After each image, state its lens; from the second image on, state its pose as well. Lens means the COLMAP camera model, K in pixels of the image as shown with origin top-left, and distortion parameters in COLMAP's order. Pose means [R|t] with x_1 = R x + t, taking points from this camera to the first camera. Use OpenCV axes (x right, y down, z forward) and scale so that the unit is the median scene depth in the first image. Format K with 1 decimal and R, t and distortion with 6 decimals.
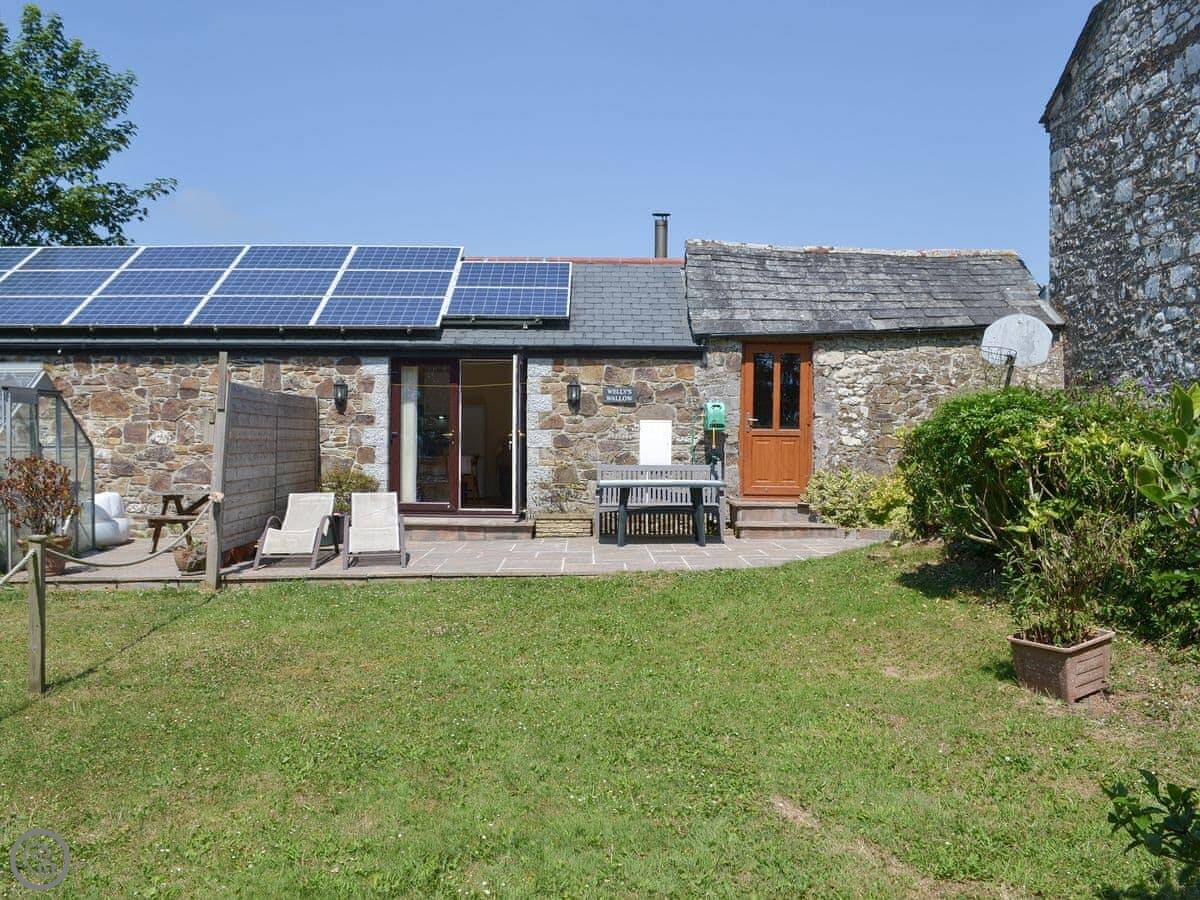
lens RADIAL K [[1333.7, 0, 600.4], [0, 1333.7, 450.7], [0, 0, 1]] dist [-0.047037, 0.000000]
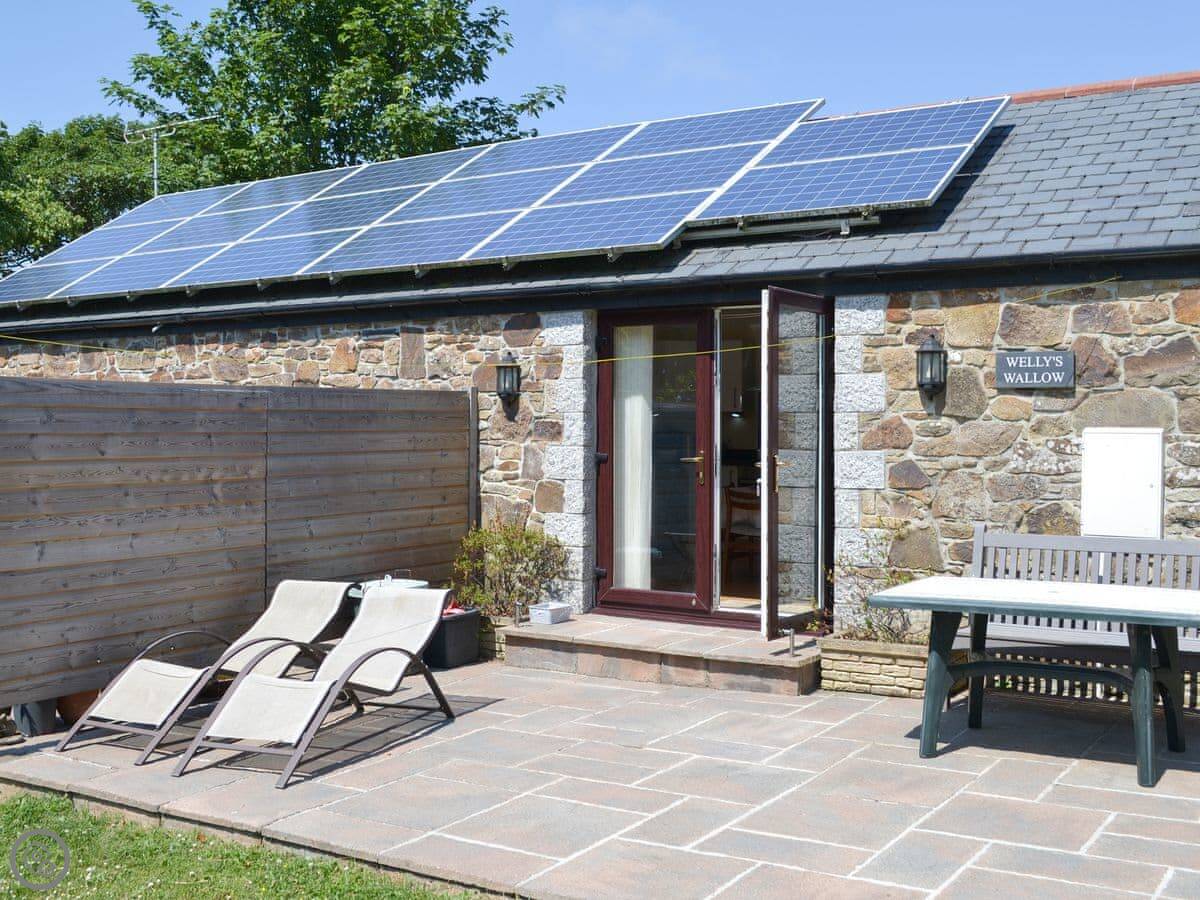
lens RADIAL K [[1333.7, 0, 599.6], [0, 1333.7, 447.1], [0, 0, 1]] dist [-0.047037, 0.000000]
pose [[0.816185, 0.003497, -0.577780, 0.148511], [0.003169, 0.999940, 0.010528, -0.022074], [0.577782, -0.010424, 0.816125, 0.576196]]
